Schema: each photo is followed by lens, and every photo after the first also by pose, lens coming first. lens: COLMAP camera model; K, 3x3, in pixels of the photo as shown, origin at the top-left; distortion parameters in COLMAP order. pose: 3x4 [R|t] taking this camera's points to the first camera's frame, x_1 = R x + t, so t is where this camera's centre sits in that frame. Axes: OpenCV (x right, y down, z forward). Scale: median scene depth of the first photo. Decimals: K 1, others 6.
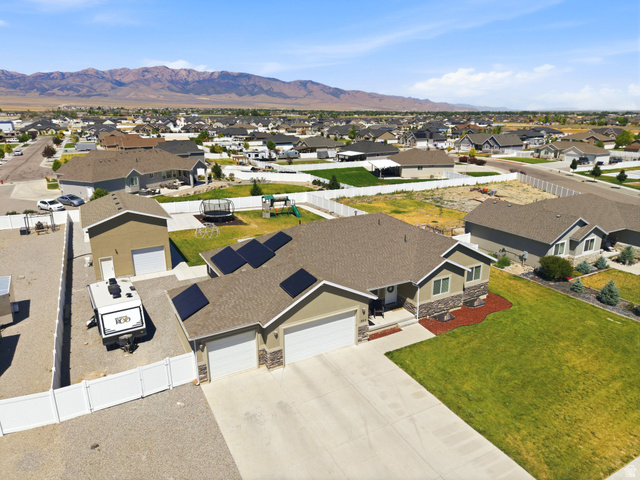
lens RADIAL K [[430.3, 0, 320.7], [0, 430.3, 239.1], [0, 0, 1]] dist [0.017313, -0.016276]
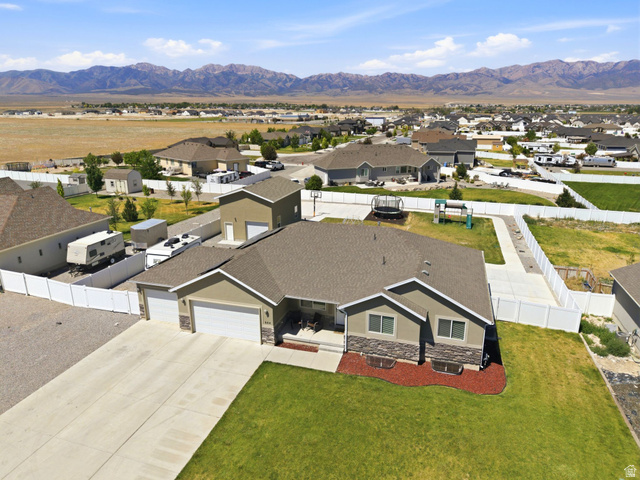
lens RADIAL K [[430.3, 0, 319.0], [0, 430.3, 236.8], [0, 0, 1]] dist [0.017313, -0.016276]
pose [[0.692465, 0.205262, -0.691636, 0.331812], [-0.204296, 0.975222, 0.084884, -0.045270], [0.691922, 0.082519, 0.717241, 0.141140]]
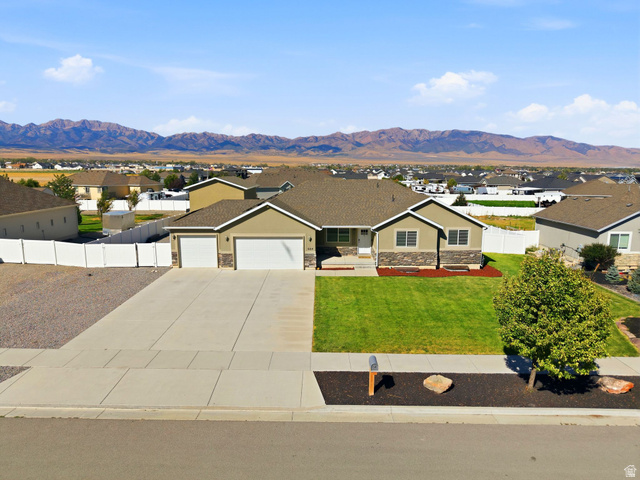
lens RADIAL K [[430.3, 0, 317.5], [0, 430.3, 240.3], [0, 0, 1]] dist [0.017313, -0.016276]
pose [[0.872916, 0.086438, -0.480153, 0.265476], [-0.145067, 0.985651, -0.086294, 0.105164], [0.465804, 0.144982, 0.872930, 0.003352]]
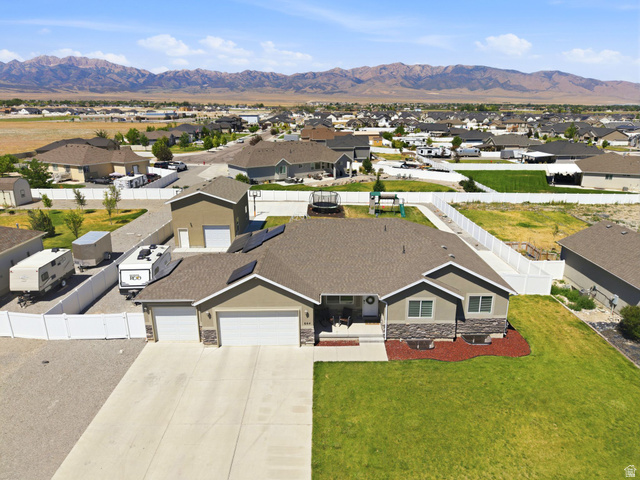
lens RADIAL K [[430.3, 0, 319.4], [0, 430.3, 237.2], [0, 0, 1]] dist [0.017313, -0.016276]
pose [[0.876840, 0.139033, -0.460241, 0.218083], [-0.135977, 0.989905, 0.039977, -0.018856], [0.461153, 0.027529, 0.886894, 0.057394]]
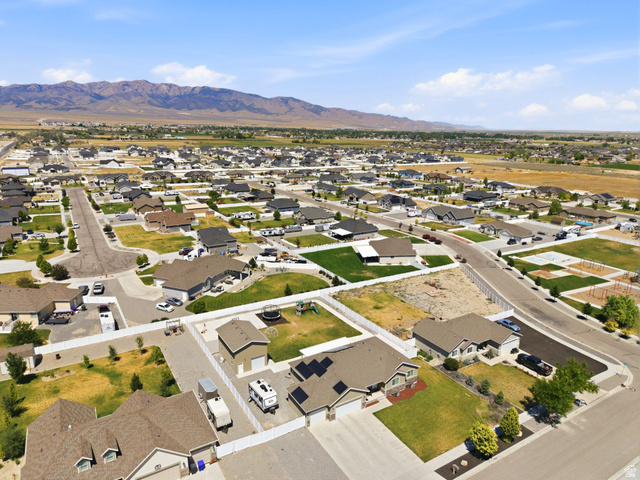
lens RADIAL K [[430.3, 0, 320.2], [0, 430.3, 244.2], [0, 0, 1]] dist [0.017313, -0.016276]
pose [[0.998999, 0.001540, 0.044700, -0.111405], [-0.000707, 0.999826, -0.018650, -0.275431], [-0.044721, 0.018600, 0.998826, -0.626999]]
